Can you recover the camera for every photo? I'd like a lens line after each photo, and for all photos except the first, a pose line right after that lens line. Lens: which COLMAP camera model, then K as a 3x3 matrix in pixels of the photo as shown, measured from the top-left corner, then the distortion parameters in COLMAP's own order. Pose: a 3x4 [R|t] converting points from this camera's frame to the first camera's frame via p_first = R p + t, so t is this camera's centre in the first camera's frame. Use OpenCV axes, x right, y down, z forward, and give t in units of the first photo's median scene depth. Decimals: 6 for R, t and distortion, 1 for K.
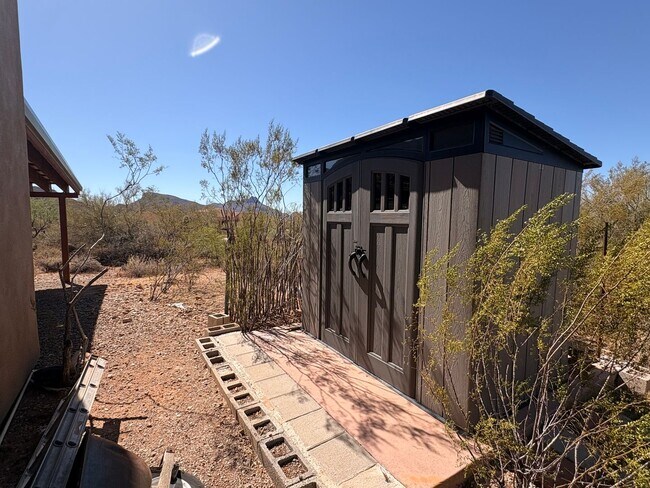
lens RADIAL K [[262.0, 0, 325.0], [0, 262.0, 244.0], [0, 0, 1]] dist [0.005499, -0.000329]
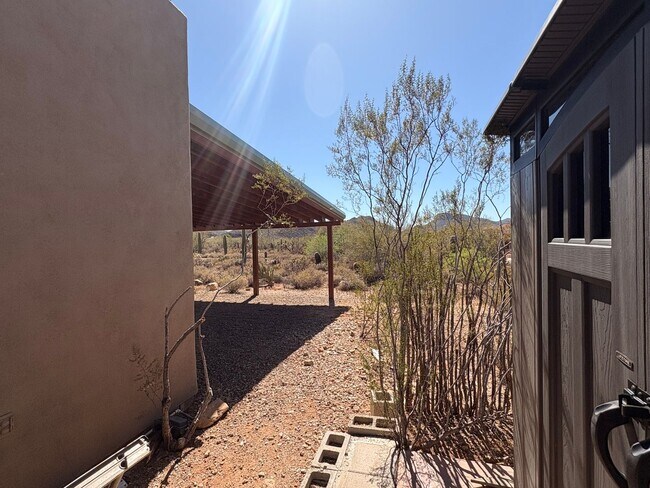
lens RADIAL K [[320.3, 0, 324.2], [0, 320.3, 248.4], [0, 0, 1]] dist [-0.000364, -0.000340]
pose [[0.690074, -0.005598, -0.723718, 0.099723], [-0.043698, 0.997823, -0.049385, -0.065847], [0.722419, 0.065704, 0.688327, 0.411665]]
